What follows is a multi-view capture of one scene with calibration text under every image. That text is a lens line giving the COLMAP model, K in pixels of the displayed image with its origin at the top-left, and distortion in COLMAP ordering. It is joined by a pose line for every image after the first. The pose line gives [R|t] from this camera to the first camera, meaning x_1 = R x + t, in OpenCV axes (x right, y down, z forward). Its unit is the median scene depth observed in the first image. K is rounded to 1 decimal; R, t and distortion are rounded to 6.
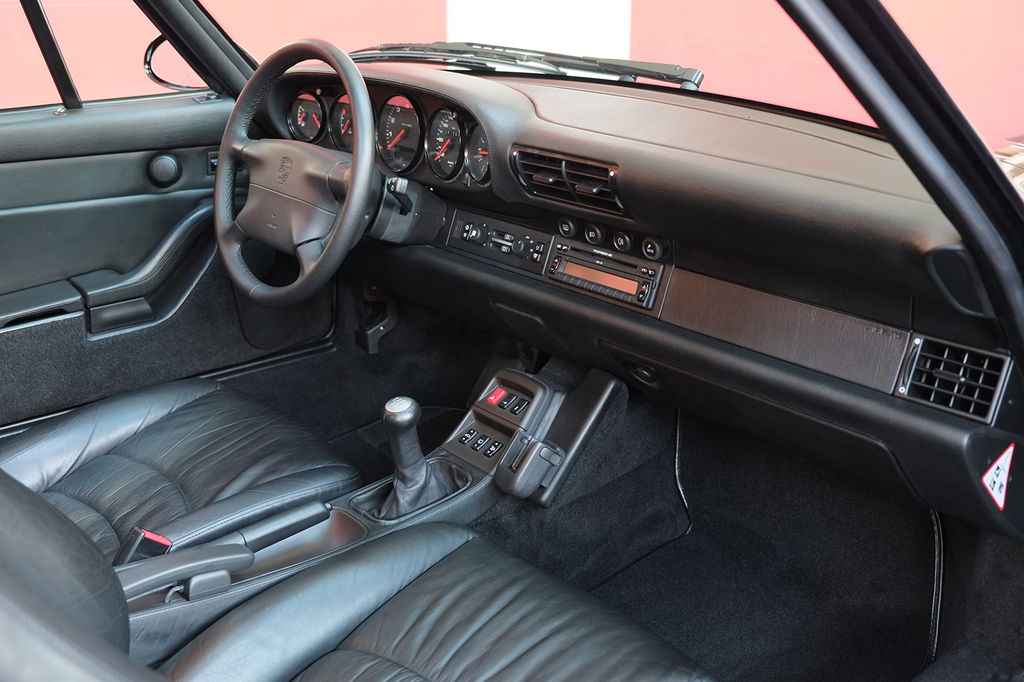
lens RADIAL K [[1073.0, 0, 511.6], [0, 1073.0, 339.7], [0, 0, 1]] dist [-0.034336, 0.000000]
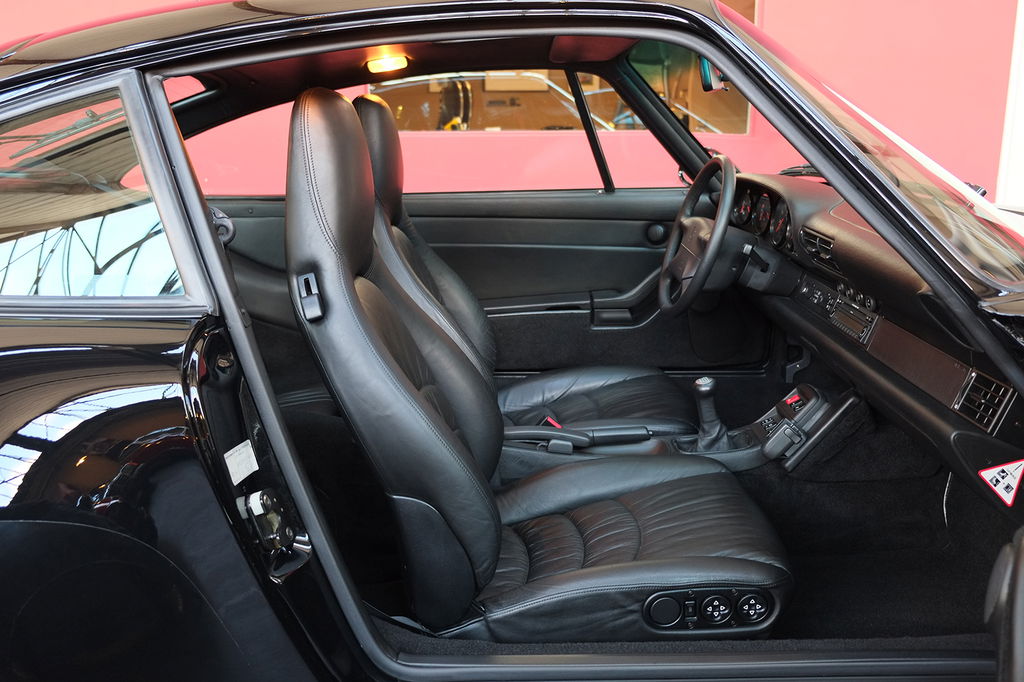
lens RADIAL K [[949.2, 0, 511.4], [0, 949.2, 341.5], [0, 0, 1]] dist [-0.027119, 0.000000]
pose [[0.757353, 0.156170, -0.634056, 0.495515], [-0.214431, 0.976615, -0.015585, 0.077020], [0.616794, 0.147765, 0.773130, -0.240766]]
